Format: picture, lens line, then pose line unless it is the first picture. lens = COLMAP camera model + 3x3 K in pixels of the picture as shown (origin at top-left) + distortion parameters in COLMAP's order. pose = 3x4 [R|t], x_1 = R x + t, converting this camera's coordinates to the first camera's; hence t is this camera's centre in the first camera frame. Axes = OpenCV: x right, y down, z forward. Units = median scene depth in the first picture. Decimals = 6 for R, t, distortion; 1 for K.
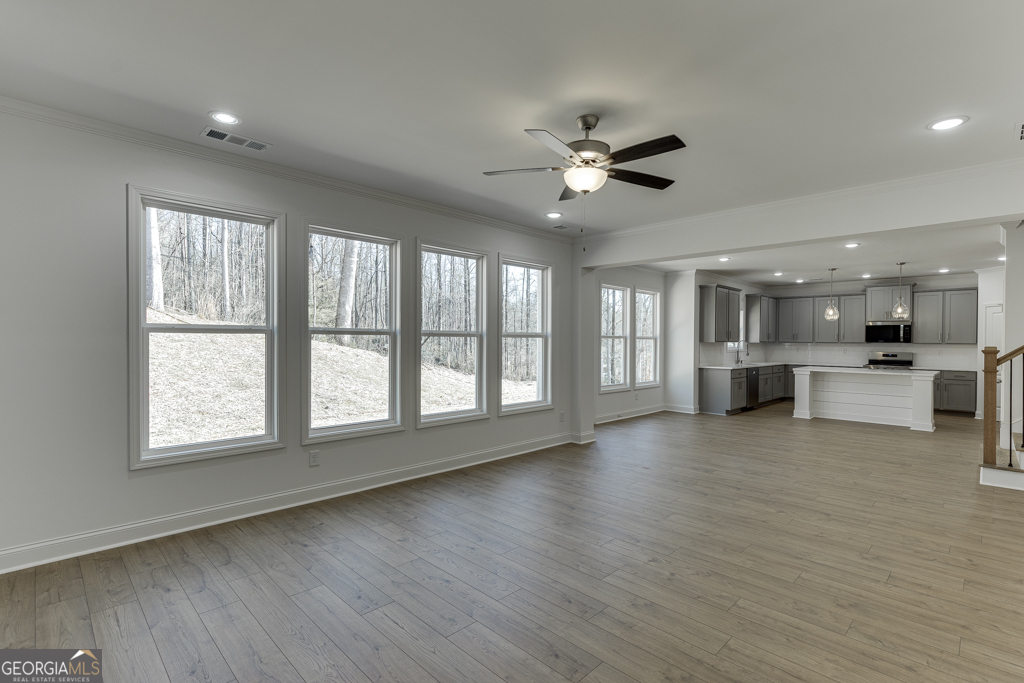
lens RADIAL K [[468.8, 0, 518.8], [0, 468.8, 340.4], [0, 0, 1]] dist [-0.002285, -0.000378]
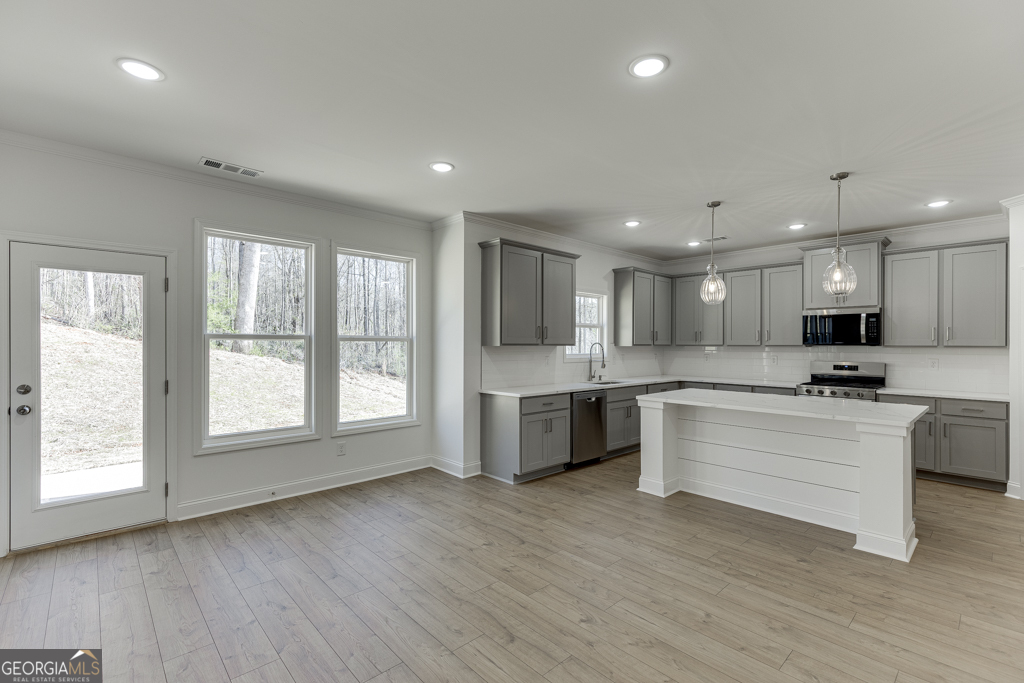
lens RADIAL K [[452.2, 0, 512.0], [0, 452.2, 341.5], [0, 0, 1]] dist [0.002960, 0.000069]
pose [[0.999330, -0.005214, -0.036230, 0.420004], [0.004913, 0.999953, -0.008393, 0.002712], [0.036272, 0.008209, 0.999308, 0.446014]]
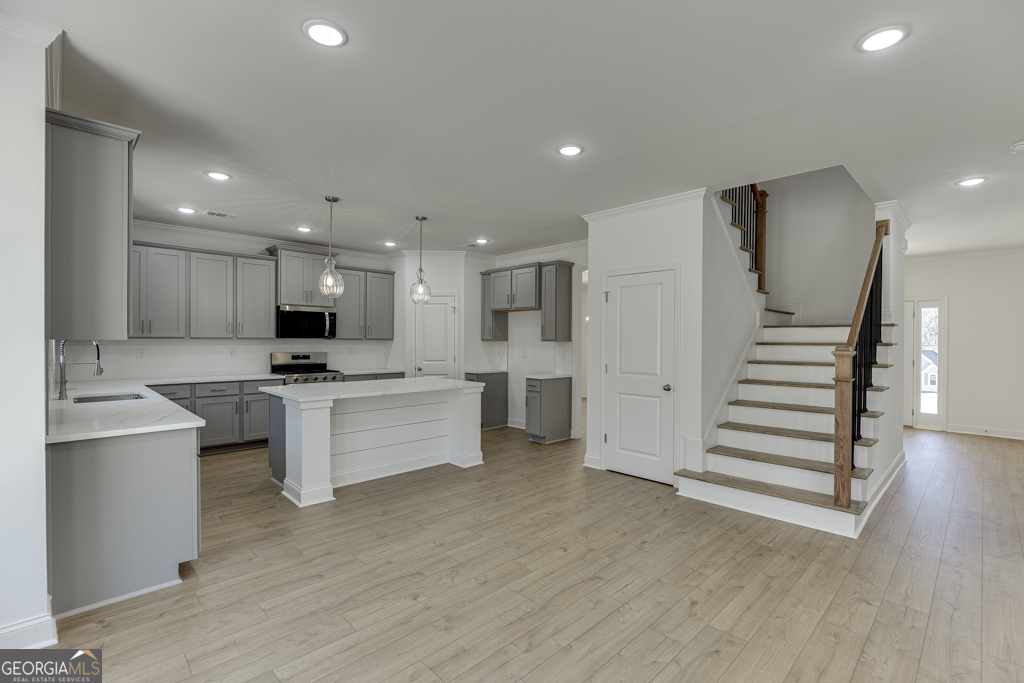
lens RADIAL K [[468.8, 0, 518.8], [0, 468.8, 340.4], [0, 0, 1]] dist [-0.002285, -0.000378]
pose [[0.006853, -0.011196, 0.999914, 0.130066], [-0.003914, 0.999929, 0.011223, -0.000596], [-0.999969, -0.003991, 0.006808, 0.713085]]
